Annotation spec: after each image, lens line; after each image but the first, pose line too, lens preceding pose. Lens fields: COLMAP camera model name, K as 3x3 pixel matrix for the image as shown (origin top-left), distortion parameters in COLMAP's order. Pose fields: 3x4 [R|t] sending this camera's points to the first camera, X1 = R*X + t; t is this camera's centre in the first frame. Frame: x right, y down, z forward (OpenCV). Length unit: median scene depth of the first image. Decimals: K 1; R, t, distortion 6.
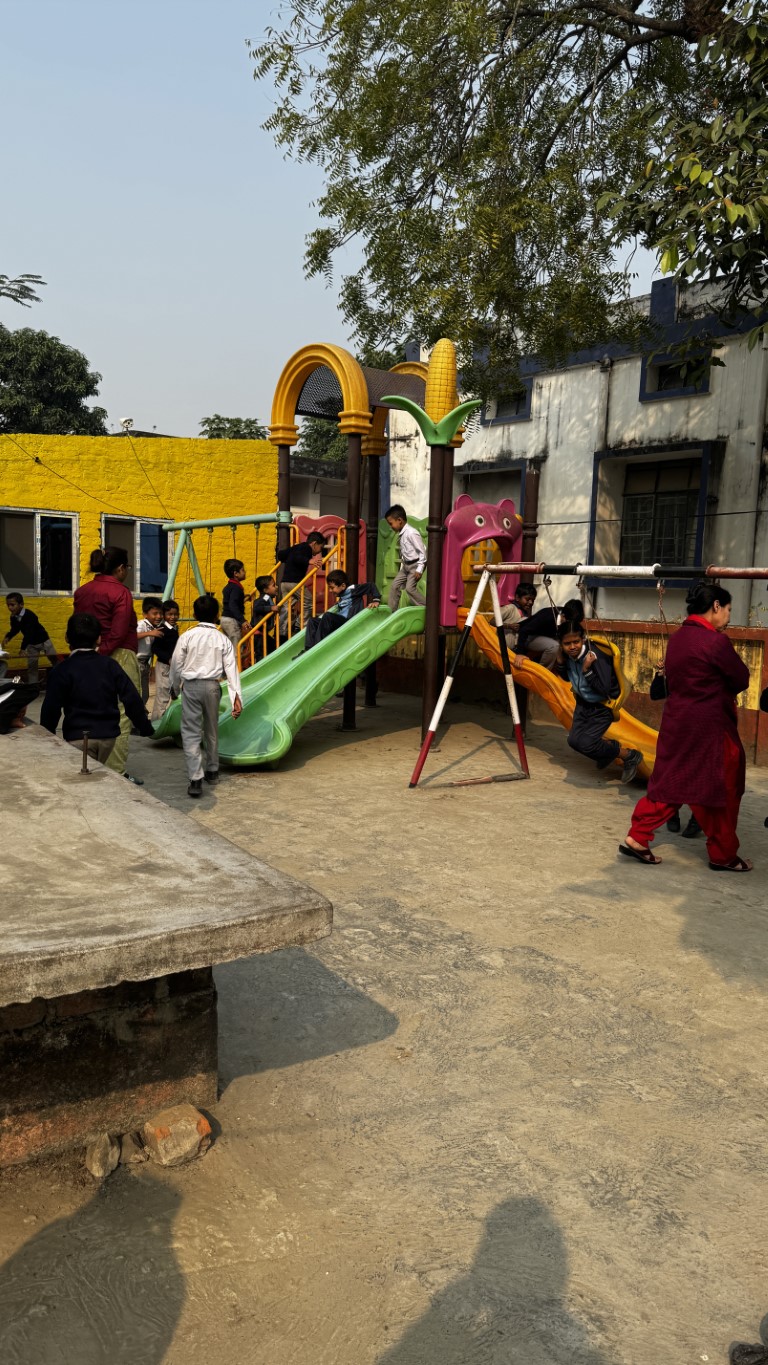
lens RADIAL K [[950.9, 0, 384.0], [0, 950.9, 682.5], [0, 0, 1]] dist [0.184330, -0.398694]
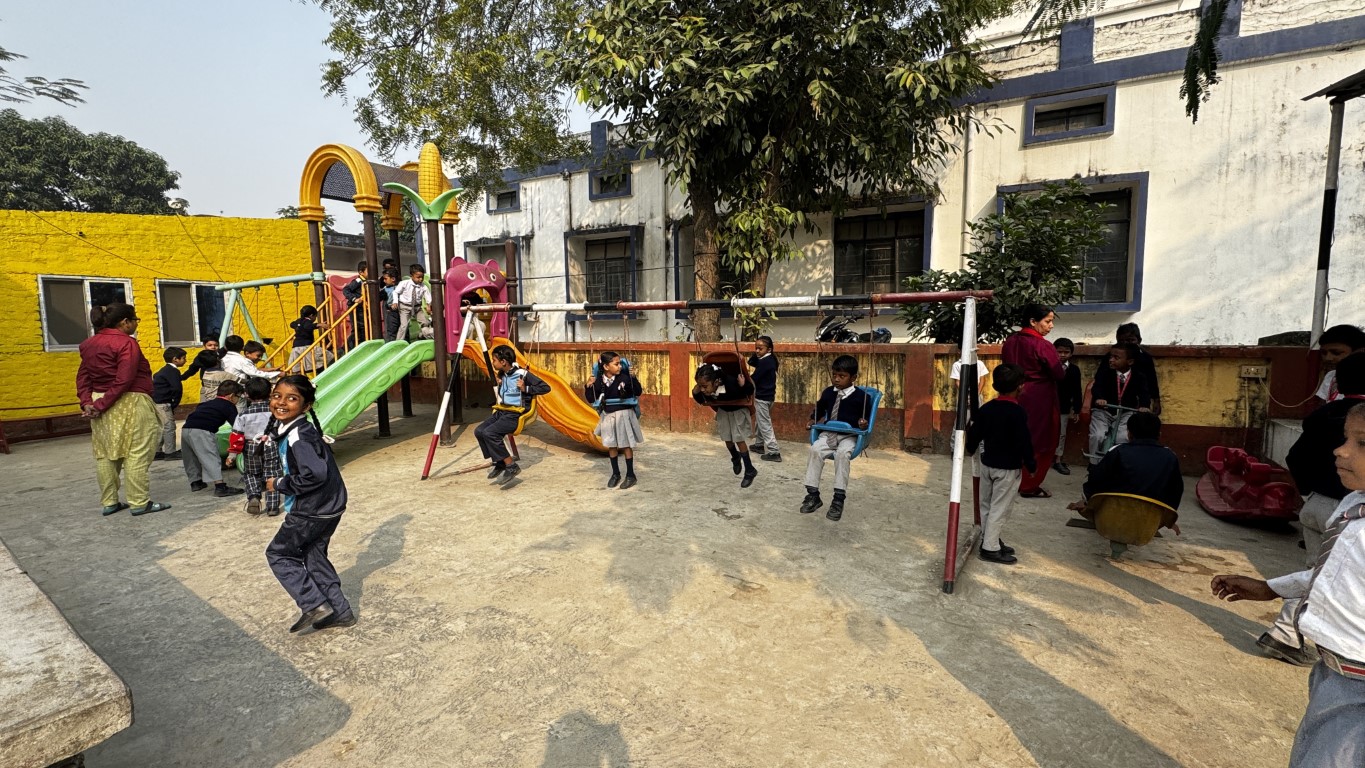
lens RADIAL K [[613.1, 0, 682.5], [0, 613.1, 384.0], [0, 0, 1]] dist [-0.002188, 0.000402]
pose [[0.931706, -0.080437, 0.354195, 0.046389], [0.080233, 0.996659, 0.015288, -0.002709], [-0.354241, 0.014174, 0.935047, 0.059353]]
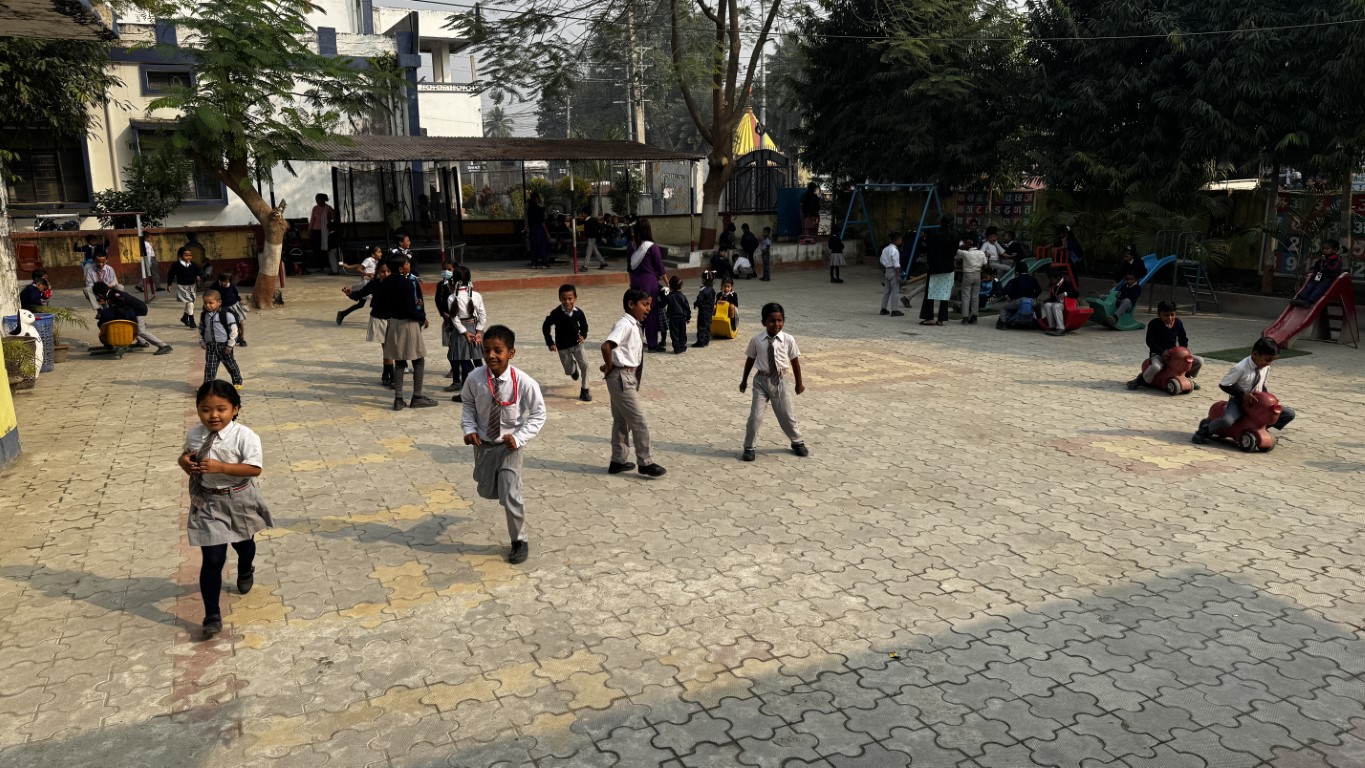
lens RADIAL K [[936.6, 0, 682.5], [0, 936.6, 384.0], [0, 0, 1]] dist [0.037429, -0.038898]
pose [[0.208455, -0.235651, 0.949218, -1.090319], [0.123288, 0.969128, 0.213519, 0.024869], [-0.970230, 0.072518, 0.231073, -0.931331]]
